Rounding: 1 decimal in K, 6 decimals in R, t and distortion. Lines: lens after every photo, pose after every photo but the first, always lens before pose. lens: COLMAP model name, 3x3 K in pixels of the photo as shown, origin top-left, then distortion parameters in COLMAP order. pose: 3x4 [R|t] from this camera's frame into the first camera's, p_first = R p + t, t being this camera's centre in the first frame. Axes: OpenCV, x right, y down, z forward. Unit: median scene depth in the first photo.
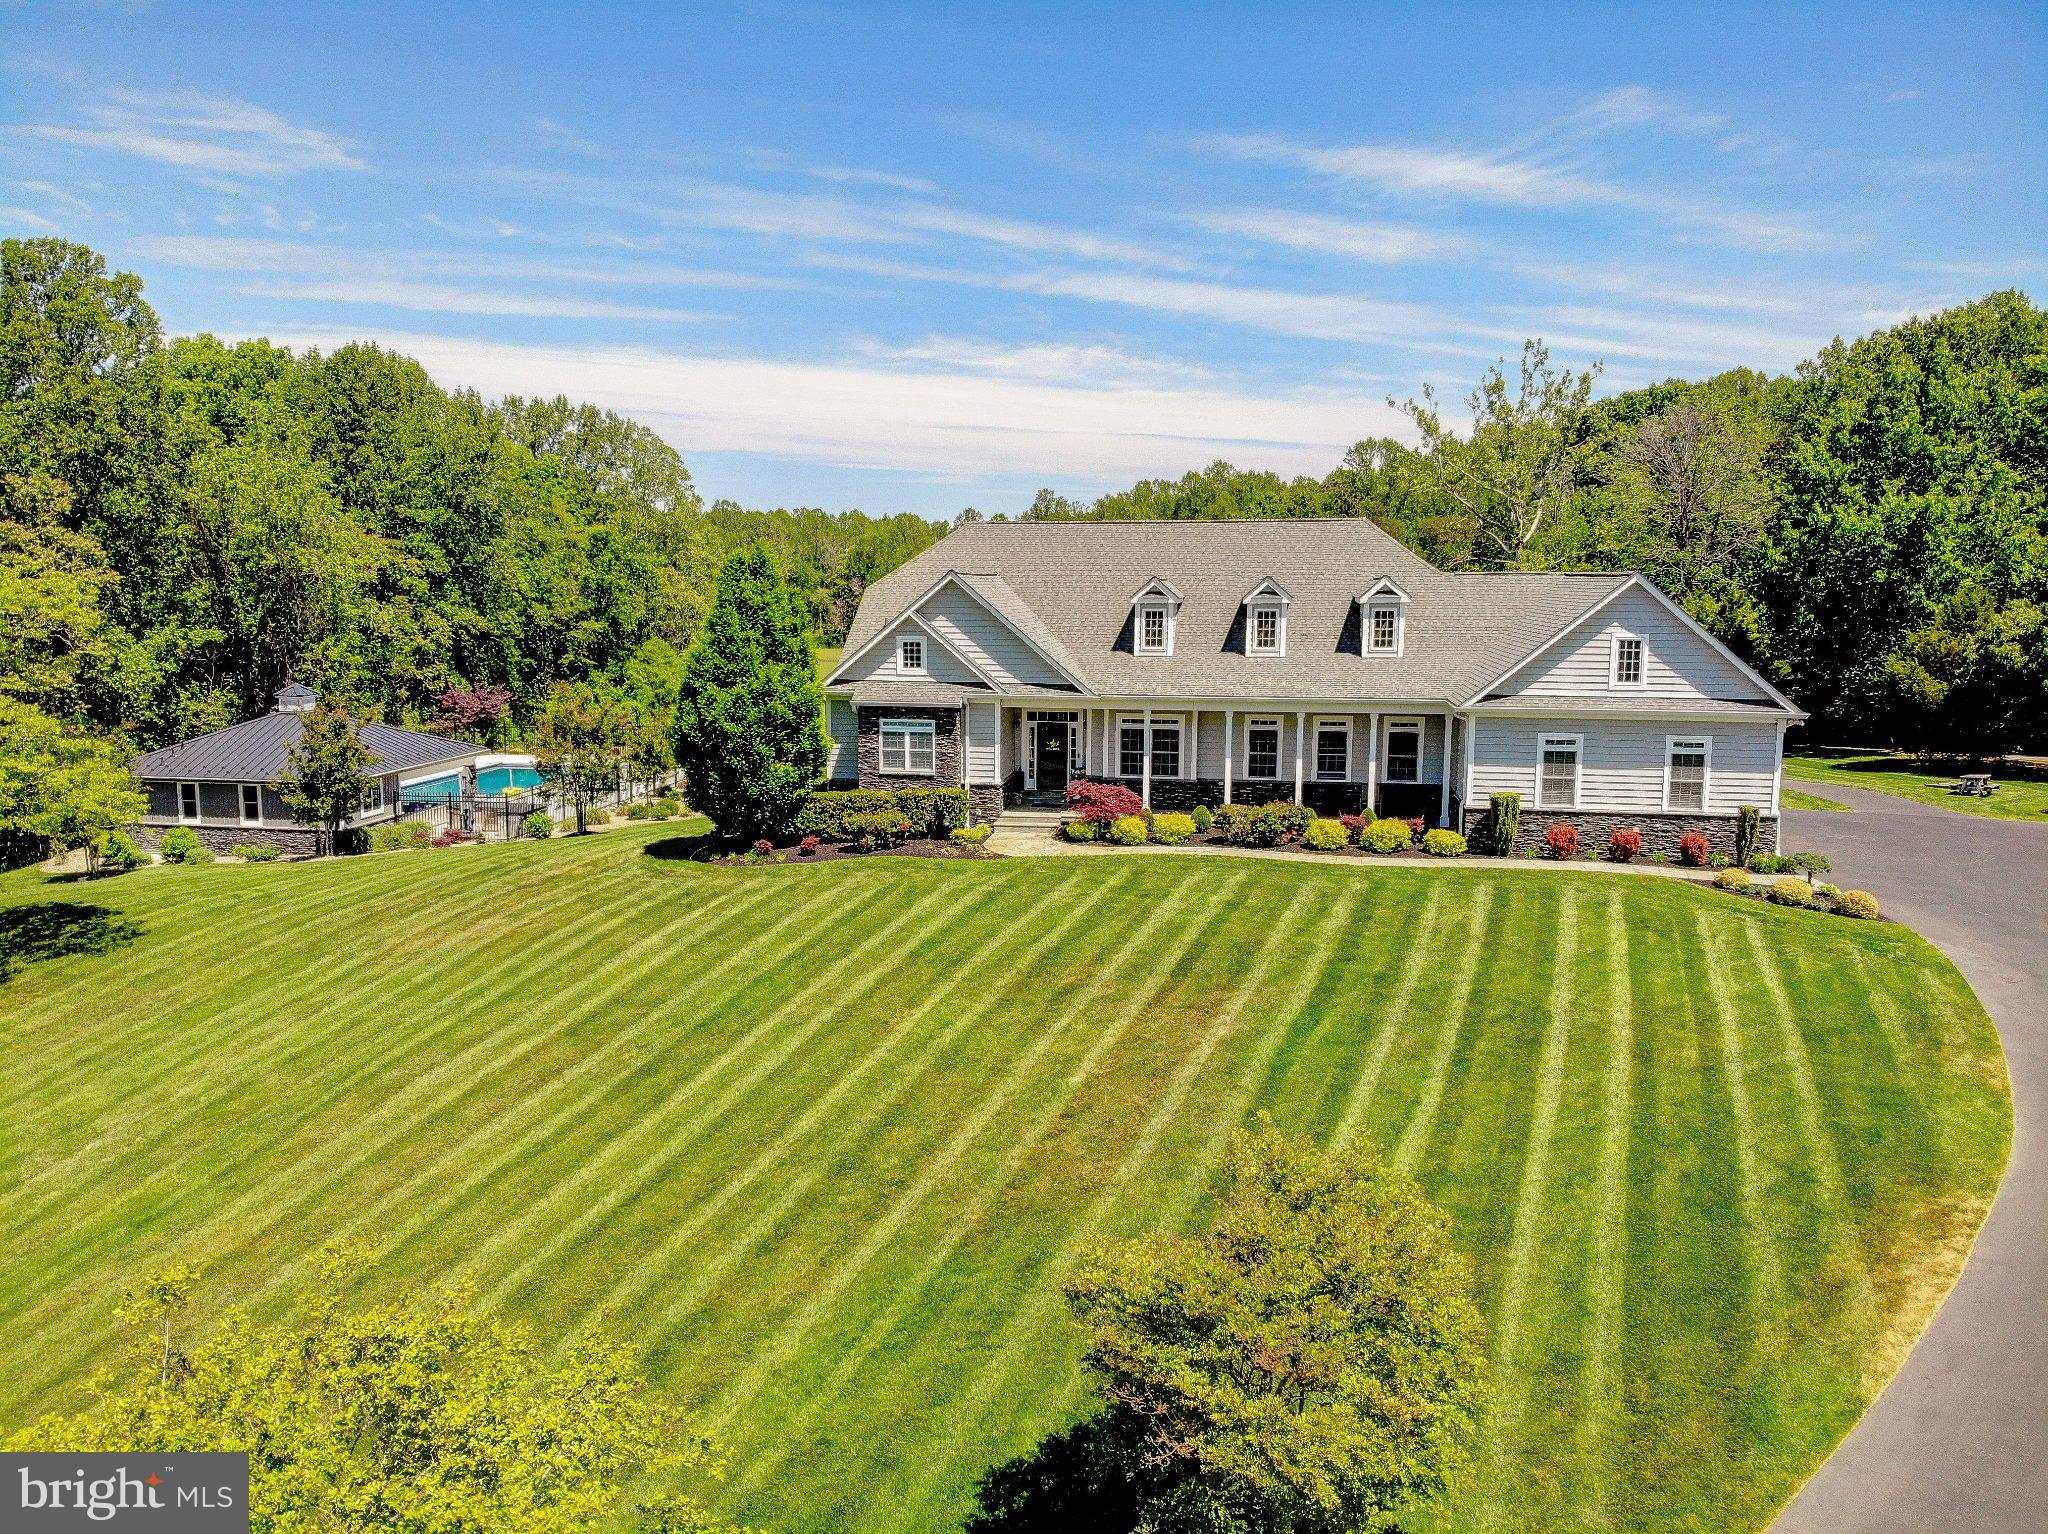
lens RADIAL K [[1477.3, 0, 1024.0], [0, 1477.3, 767.0], [0, 0, 1]] dist [0.097957, -0.284865]
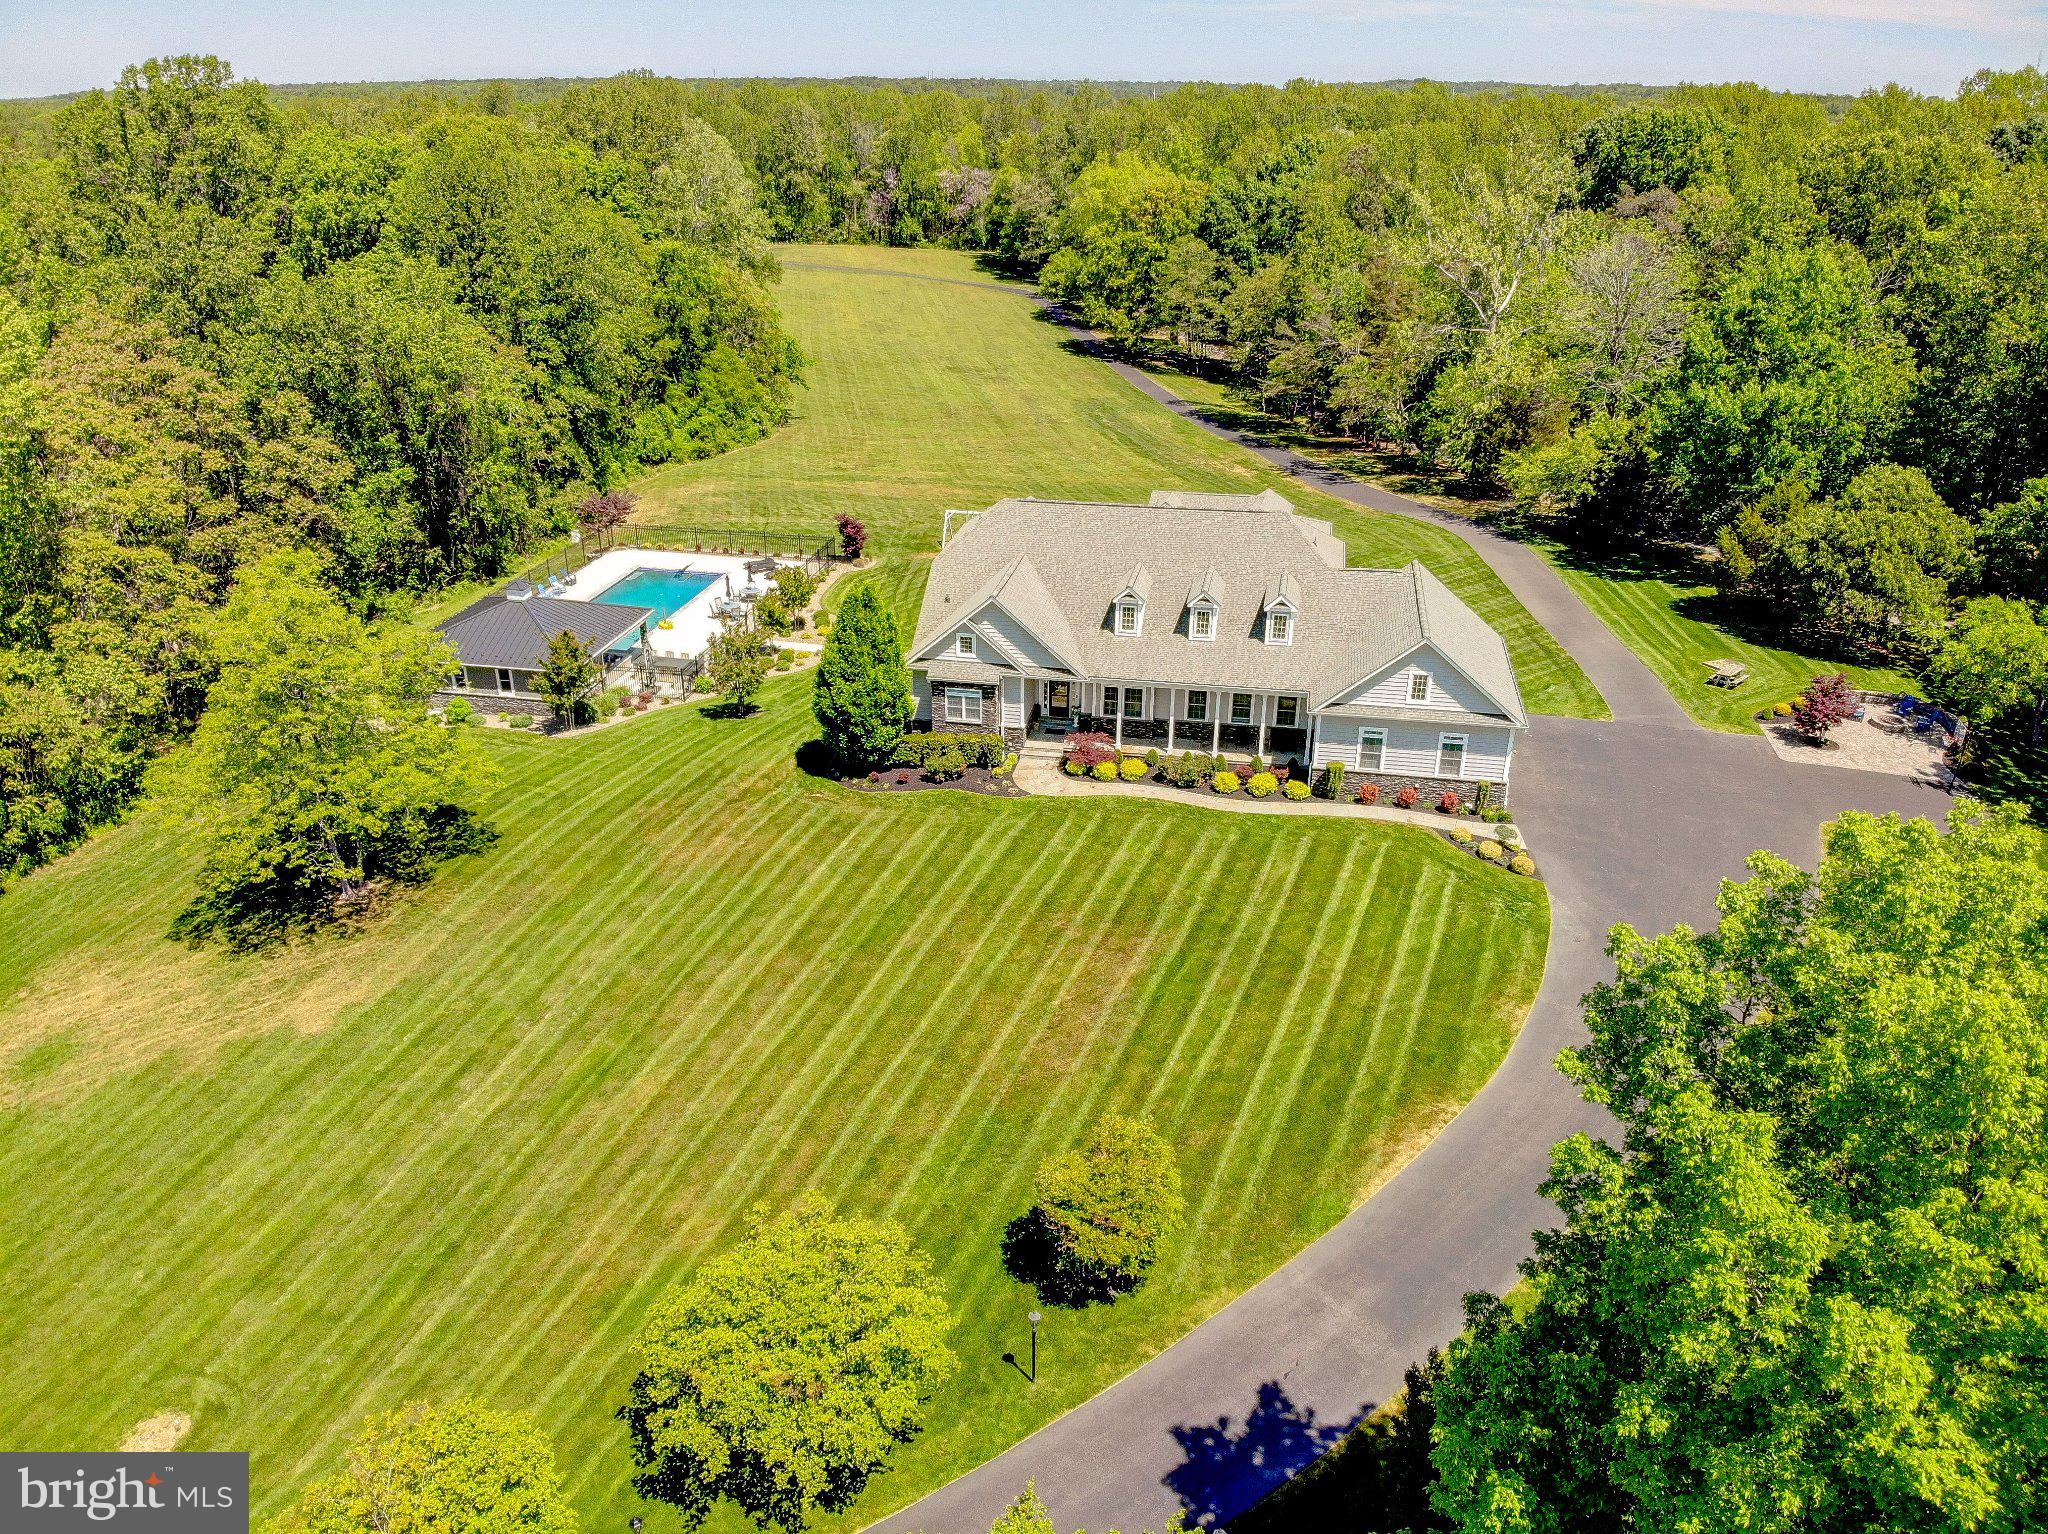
lens RADIAL K [[1477.3, 0, 1024.0], [0, 1477.3, 767.0], [0, 0, 1]] dist [0.097957, -0.284865]
pose [[0.999663, 0.010103, -0.023896, 0.021701], [-0.002450, 0.953708, 0.300725, -0.419898], [0.025828, -0.300565, 0.953412, -0.492189]]
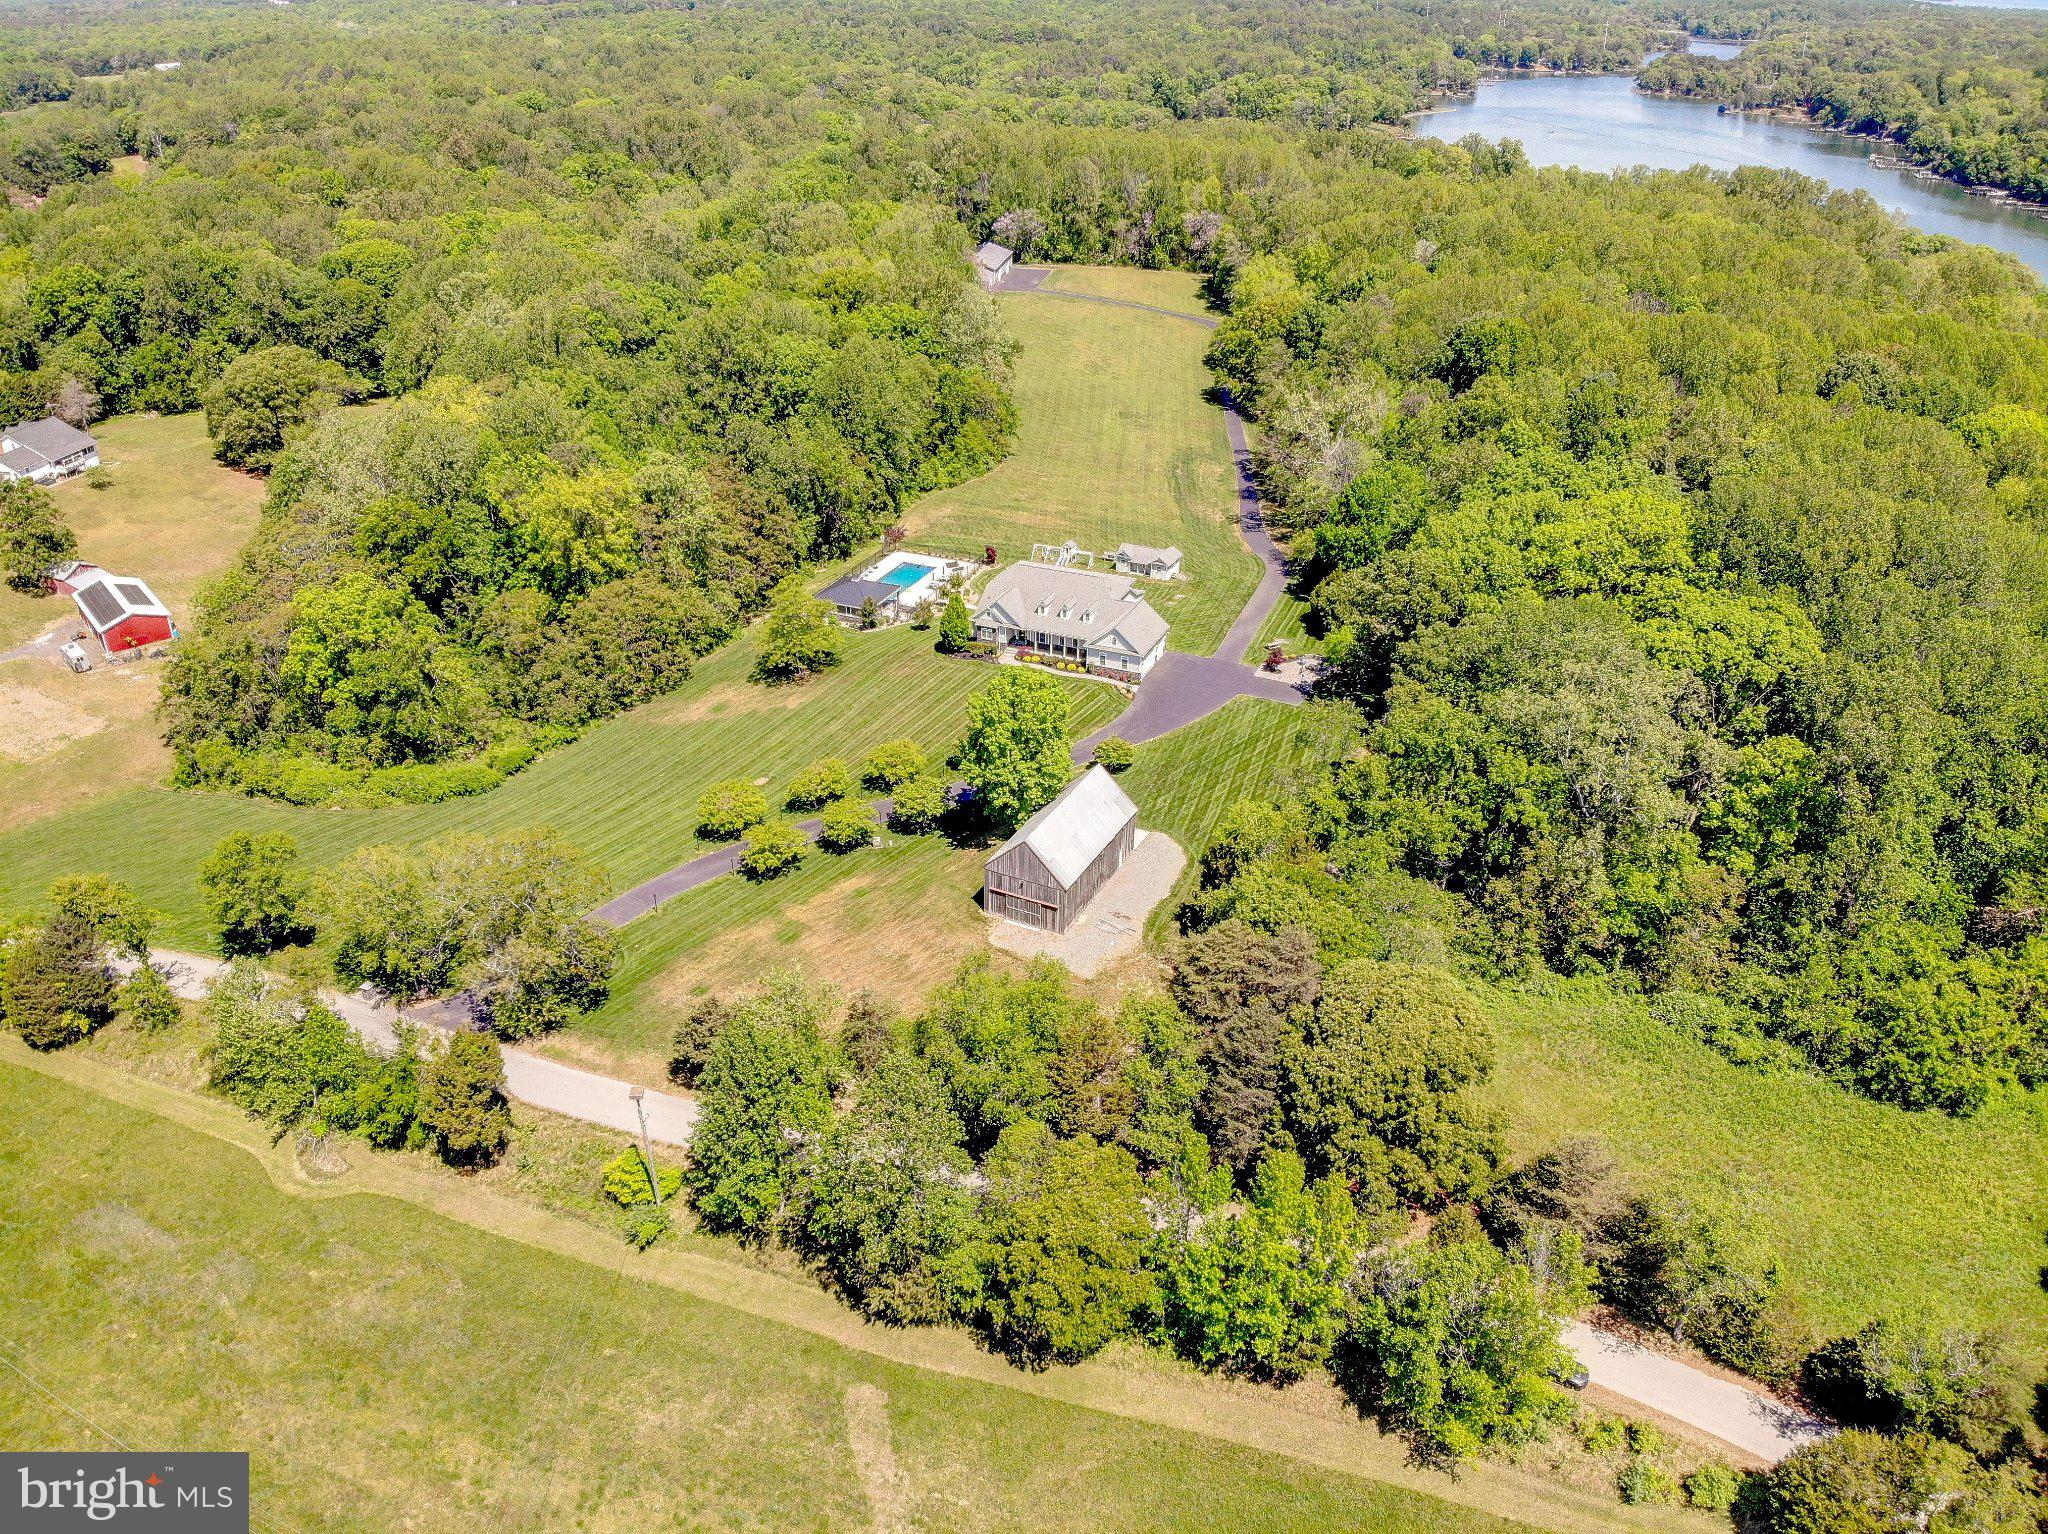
lens RADIAL K [[1477.3, 0, 1024.0], [0, 1477.3, 767.0], [0, 0, 1]] dist [0.097957, -0.284865]
pose [[0.968220, 0.117512, -0.220773, 1.160978], [-0.028123, 0.928297, 0.370775, -1.411177], [0.248514, -0.352783, 0.902100, -3.493048]]
